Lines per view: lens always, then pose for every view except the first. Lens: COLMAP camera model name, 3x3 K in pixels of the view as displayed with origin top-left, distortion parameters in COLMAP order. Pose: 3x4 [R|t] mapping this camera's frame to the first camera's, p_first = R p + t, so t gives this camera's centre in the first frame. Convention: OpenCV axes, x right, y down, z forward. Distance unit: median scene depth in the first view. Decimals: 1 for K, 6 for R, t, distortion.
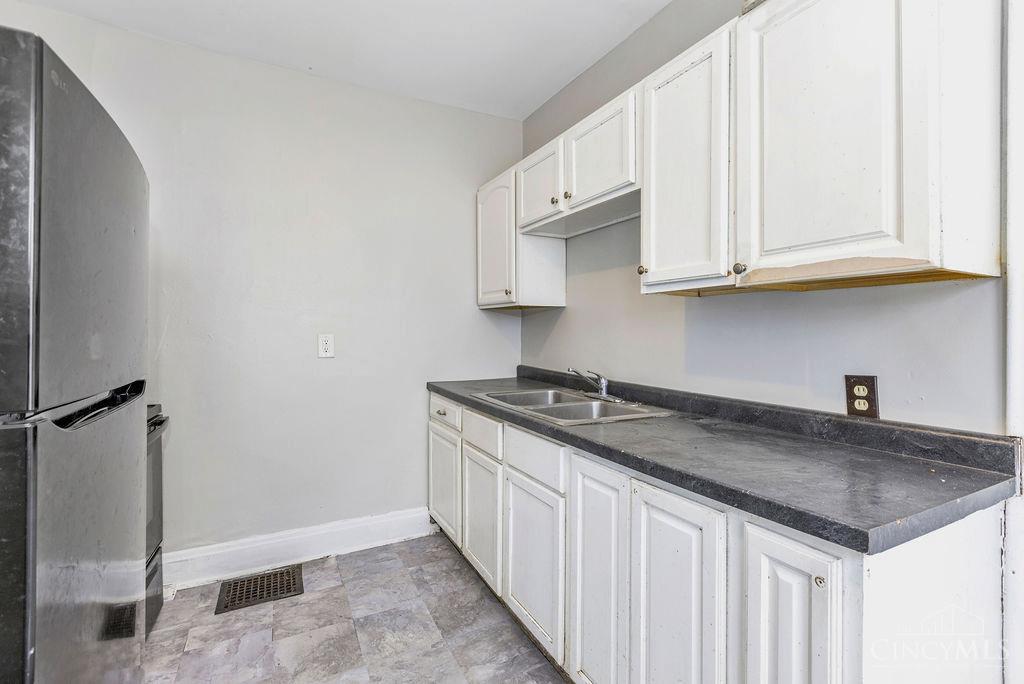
lens RADIAL K [[471.0, 0, 514.5], [0, 471.0, 333.4], [0, 0, 1]] dist [0.001402, -0.000082]
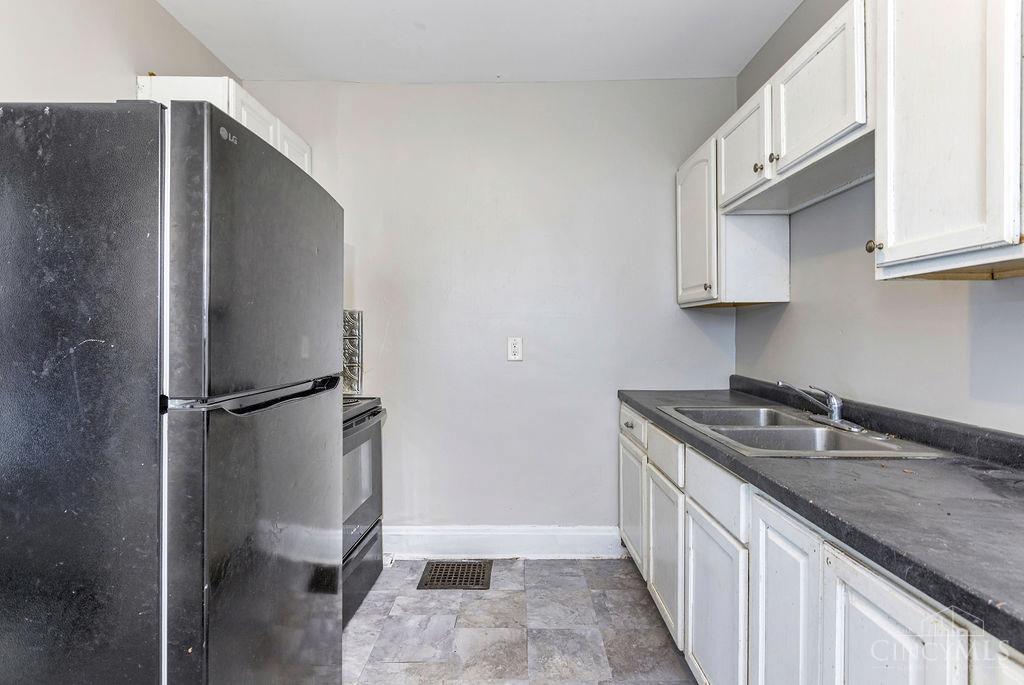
lens RADIAL K [[497.1, 0, 509.8], [0, 497.1, 336.3], [0, 0, 1]] dist [-0.002774, -0.001488]
pose [[0.877621, -0.000651, -0.479354, 0.118748], [0.000845, 1.000000, 0.000189, -0.000705], [0.479354, -0.000571, 0.877621, 0.076082]]
